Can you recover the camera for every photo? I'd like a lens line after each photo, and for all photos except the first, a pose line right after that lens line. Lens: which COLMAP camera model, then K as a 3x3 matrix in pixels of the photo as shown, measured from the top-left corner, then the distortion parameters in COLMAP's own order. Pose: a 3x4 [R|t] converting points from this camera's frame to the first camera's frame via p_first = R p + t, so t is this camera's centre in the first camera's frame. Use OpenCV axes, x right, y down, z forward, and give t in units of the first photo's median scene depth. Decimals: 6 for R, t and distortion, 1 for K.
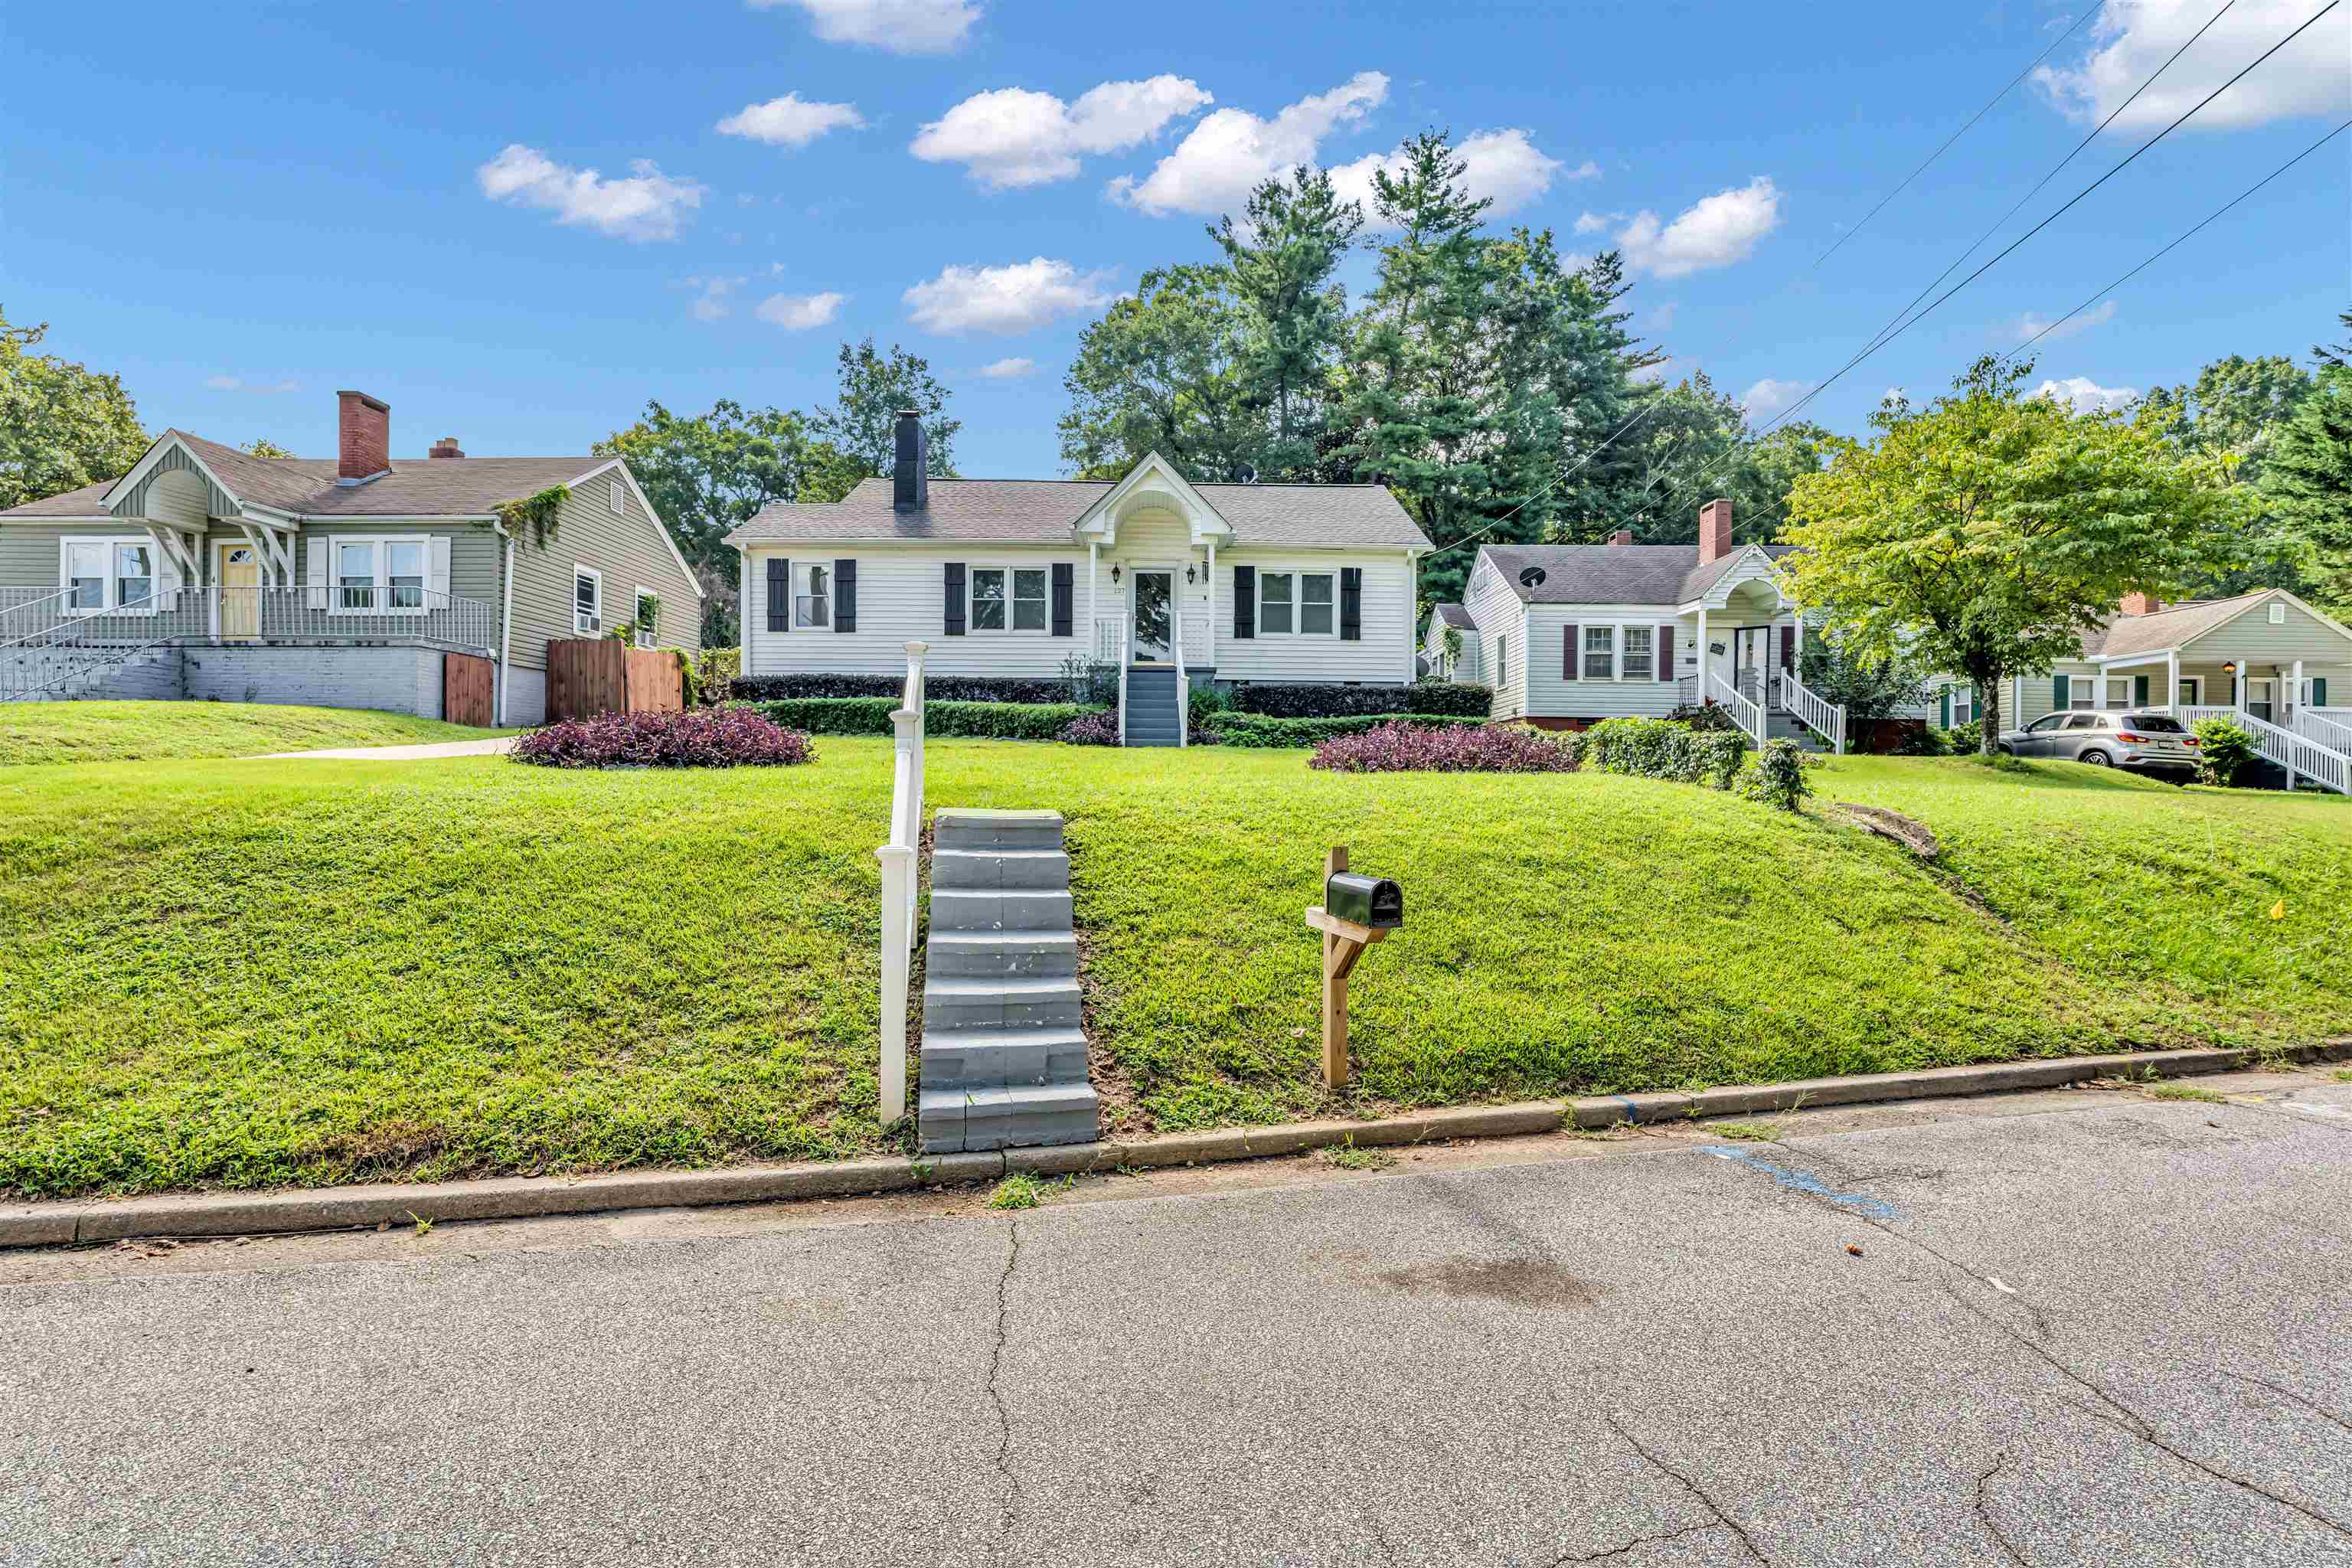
lens RADIAL K [[1026.9, 0, 1176.0], [0, 1026.9, 784.0], [0, 0, 1]] dist [-0.004635, -0.000148]
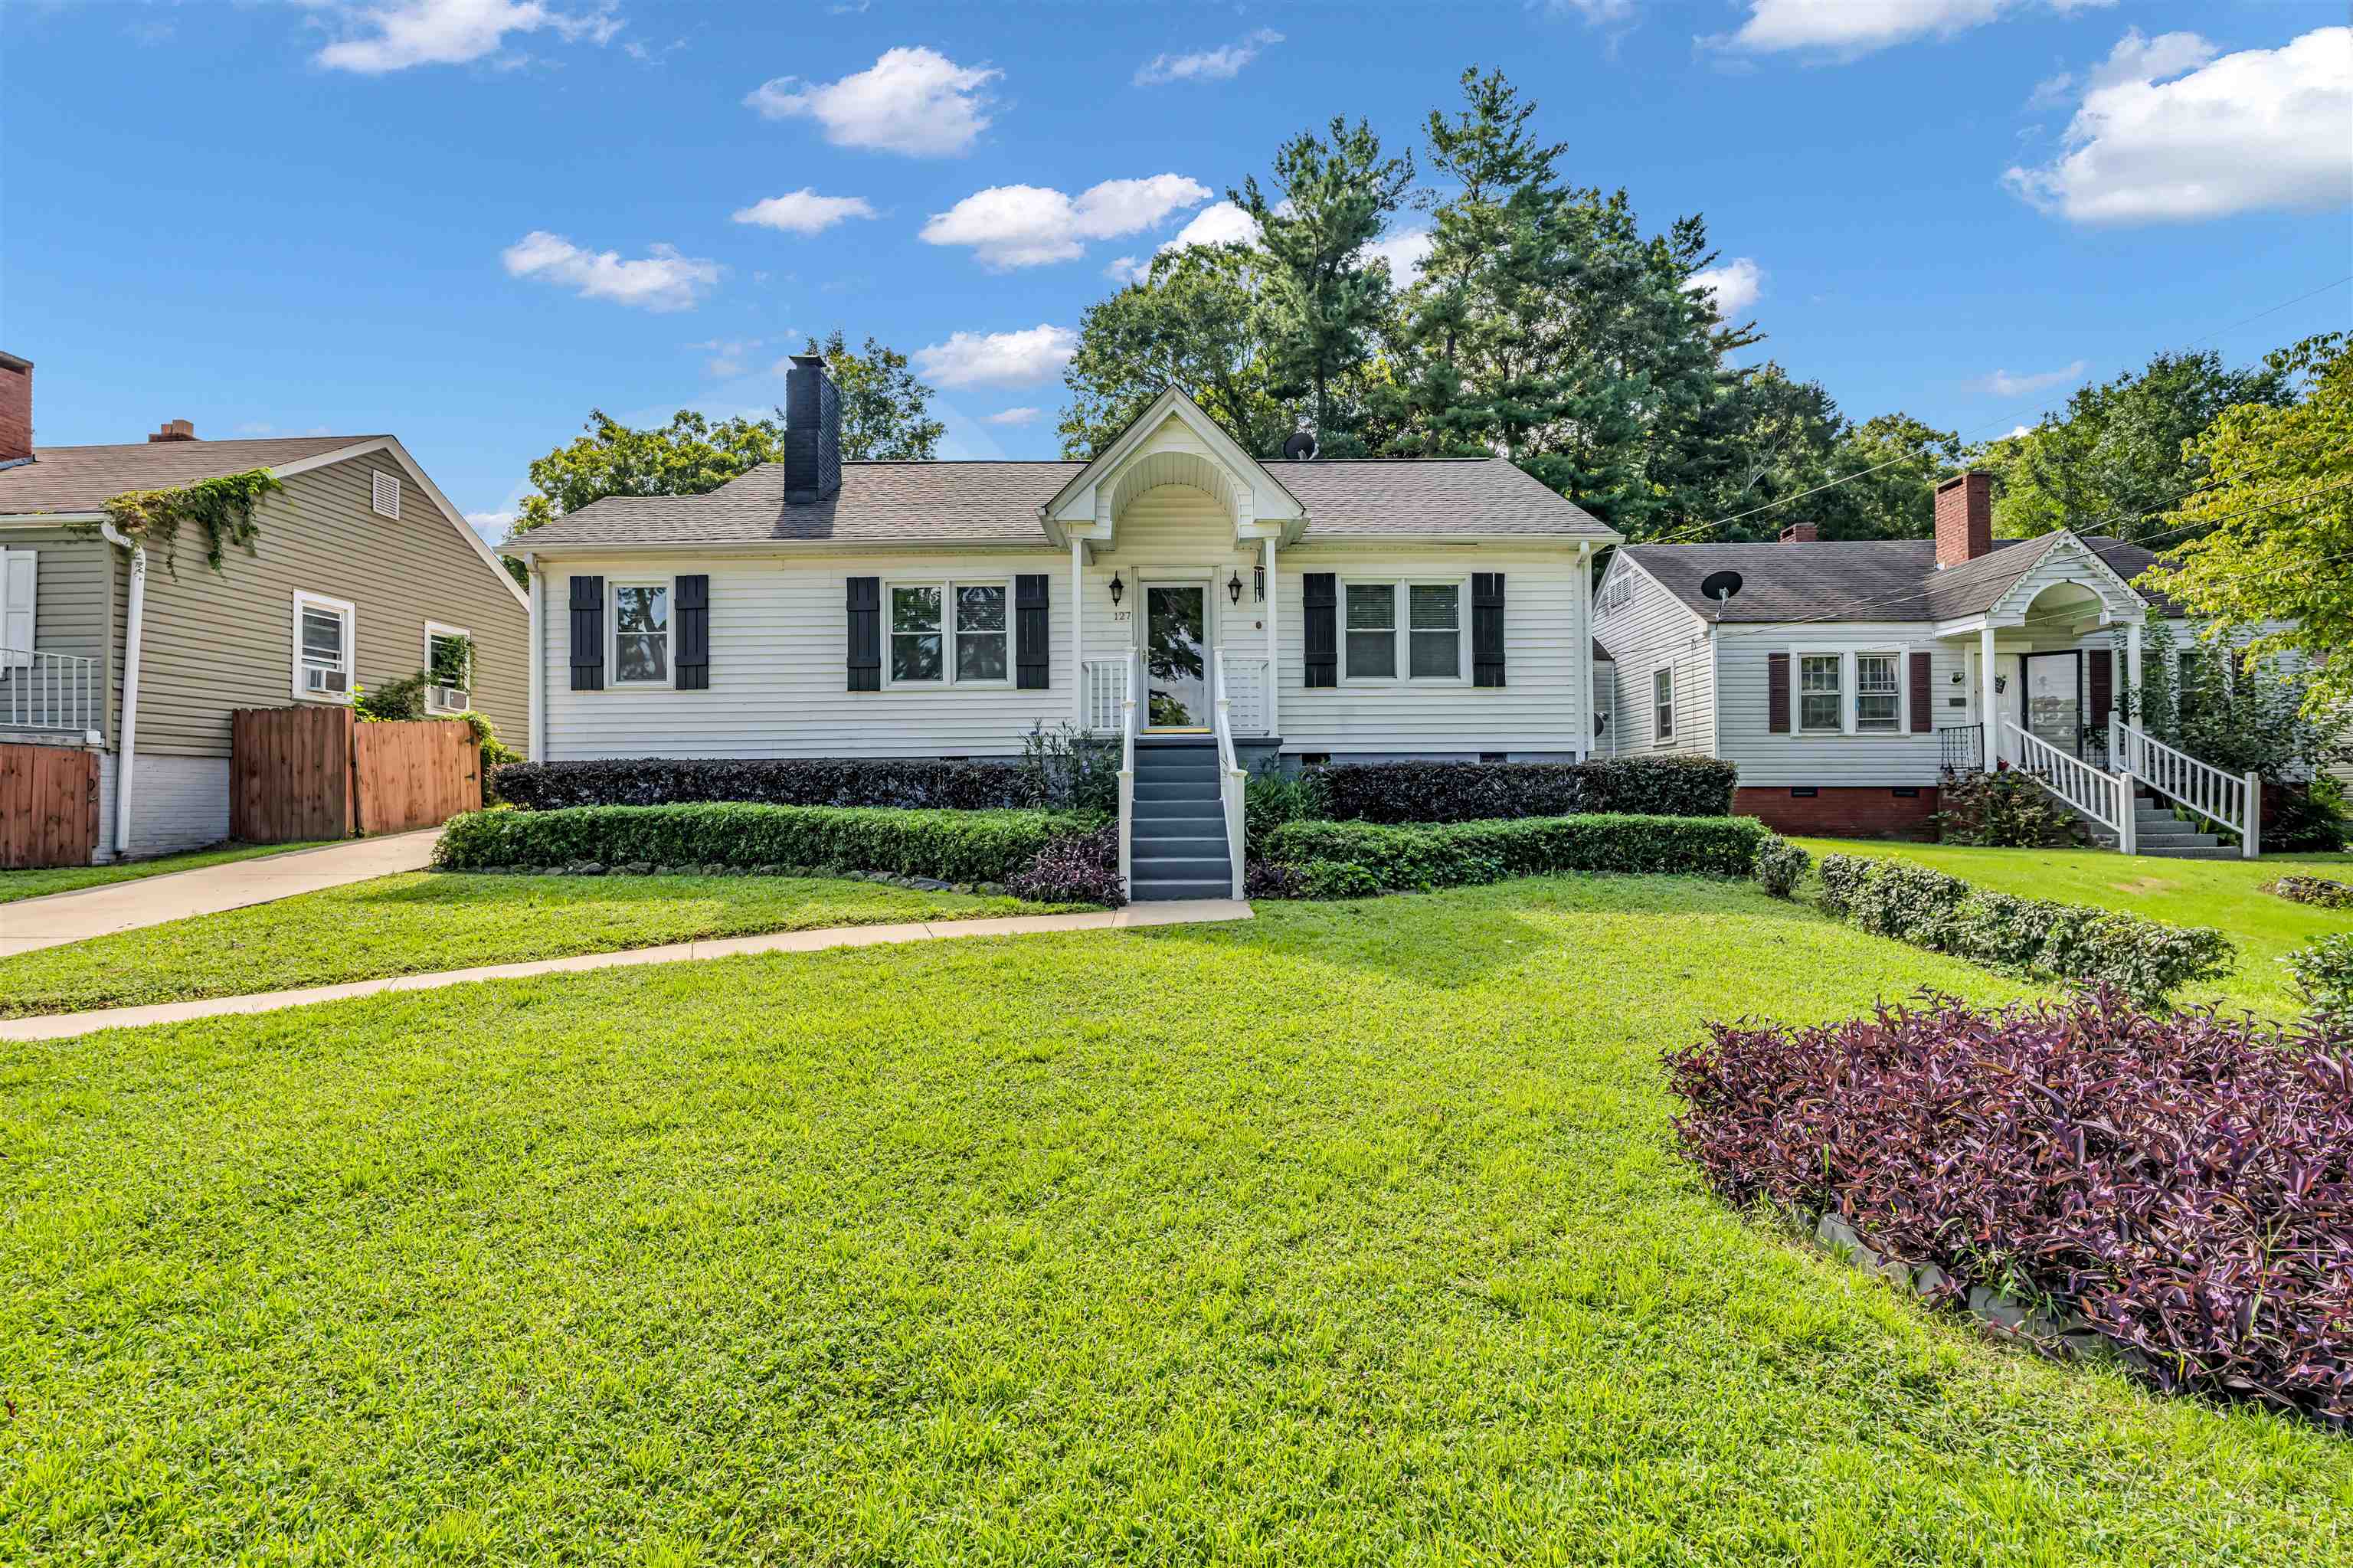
lens RADIAL K [[1027.4, 0, 1176.5], [0, 1027.4, 784.0], [0, 0, 1]] dist [-0.004635, -0.000148]
pose [[0.999707, -0.016080, -0.018073, -0.011357], [0.015641, 0.999585, -0.024173, -0.066070], [0.018455, 0.023883, 0.999544, 0.355024]]
